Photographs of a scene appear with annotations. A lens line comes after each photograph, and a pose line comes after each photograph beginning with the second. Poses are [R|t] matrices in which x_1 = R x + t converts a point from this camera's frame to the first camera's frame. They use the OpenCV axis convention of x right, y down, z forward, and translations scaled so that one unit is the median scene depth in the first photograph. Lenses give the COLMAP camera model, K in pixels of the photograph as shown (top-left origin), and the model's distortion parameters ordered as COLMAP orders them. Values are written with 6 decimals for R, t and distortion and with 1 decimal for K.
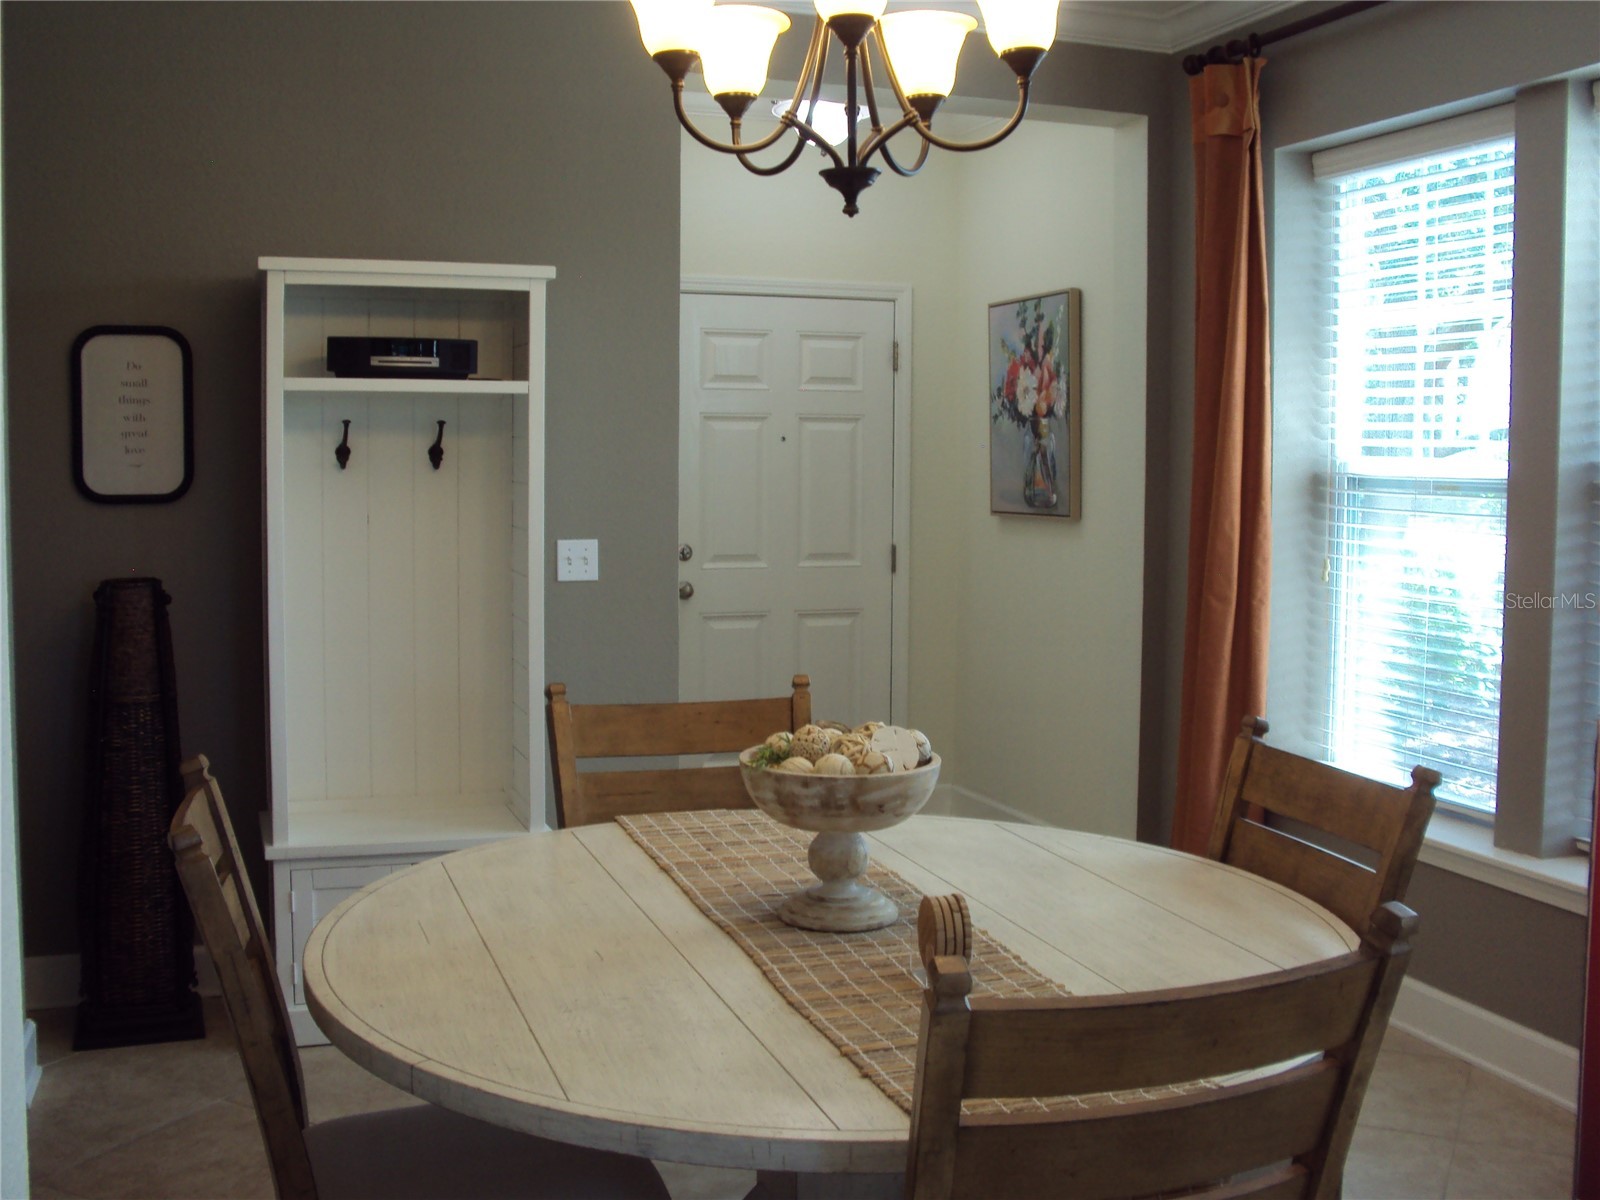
lens RADIAL K [[1715.1, 0, 804.3], [0, 1715.1, 569.7], [0, 0, 1]] dist [-0.230232, 0.248048]
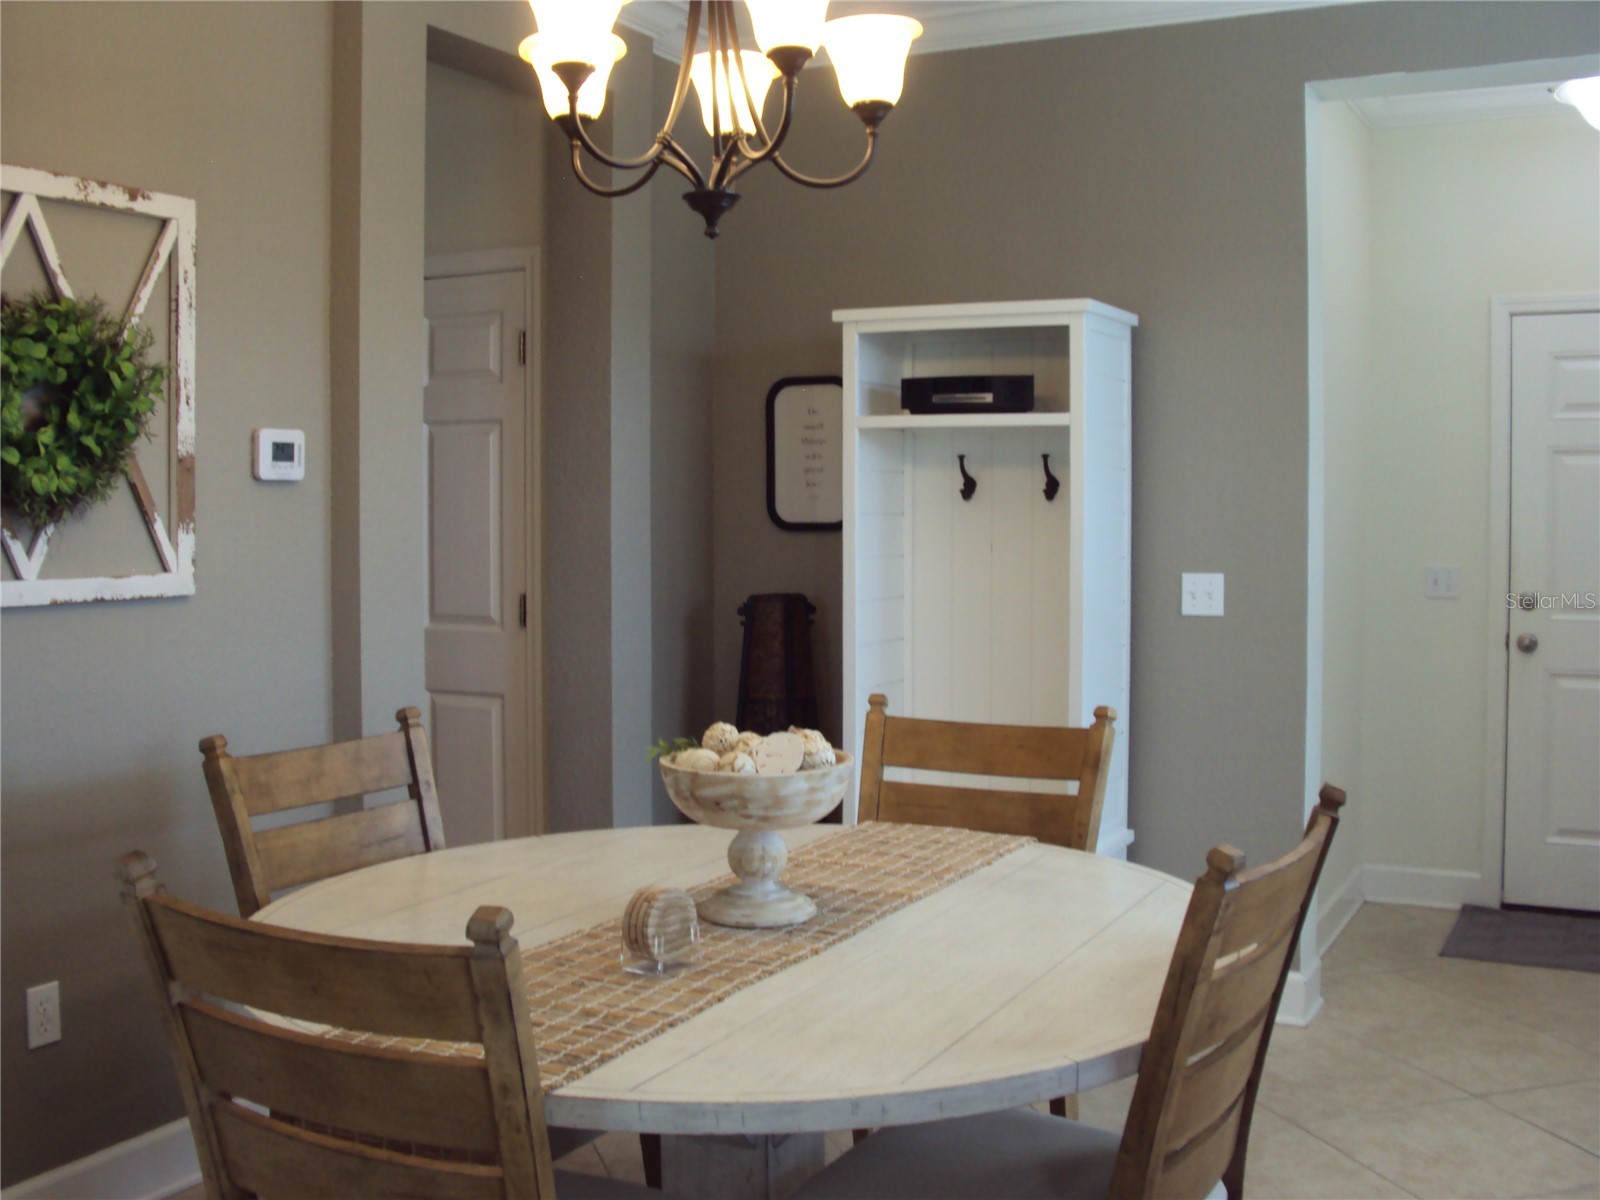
lens RADIAL K [[1715.1, 0, 804.3], [0, 1715.1, 569.7], [0, 0, 1]] dist [-0.230232, 0.248048]
pose [[0.690300, 0.019373, -0.723264, 0.481303], [-0.044165, 0.998906, -0.015395, 0.006390], [0.722174, 0.042570, 0.690400, 0.186075]]
